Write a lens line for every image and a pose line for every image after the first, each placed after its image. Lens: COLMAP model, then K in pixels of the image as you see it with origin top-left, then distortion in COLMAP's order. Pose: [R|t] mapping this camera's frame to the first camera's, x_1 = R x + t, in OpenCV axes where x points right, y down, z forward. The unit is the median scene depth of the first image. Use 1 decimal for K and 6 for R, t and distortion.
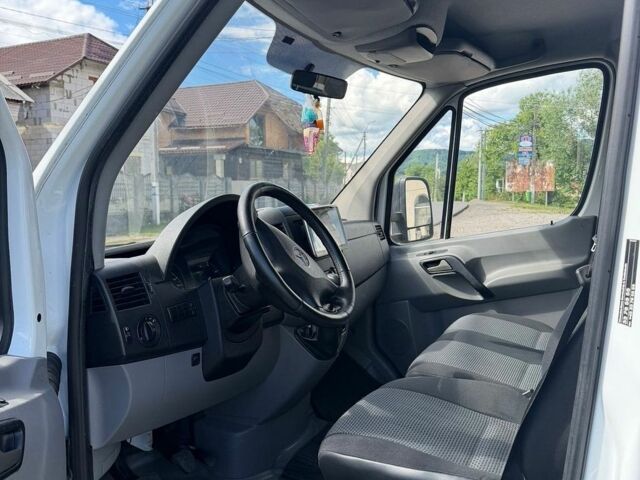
lens RADIAL K [[624.4, 0, 322.4], [0, 624.4, 239.3], [0, 0, 1]] dist [0.033056, 0.001214]
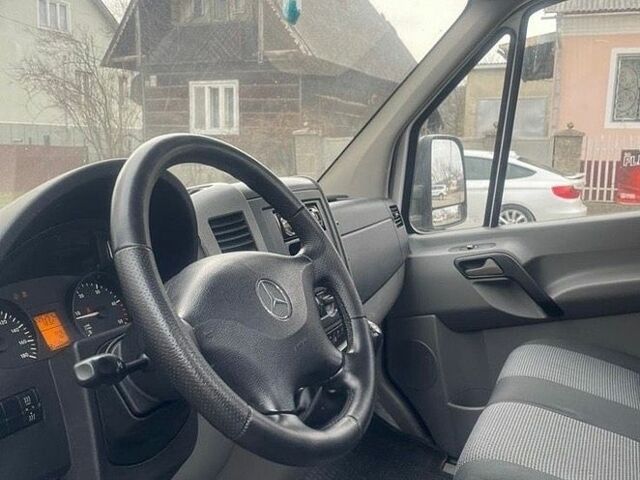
lens RADIAL K [[624.4, 0, 322.4], [0, 624.4, 239.3], [0, 0, 1]] dist [0.033056, 0.001214]
pose [[0.999716, 0.014290, 0.019046, -0.001918], [-0.015441, 0.997975, 0.061707, -0.026841], [-0.018125, -0.061984, 0.997913, 0.318993]]
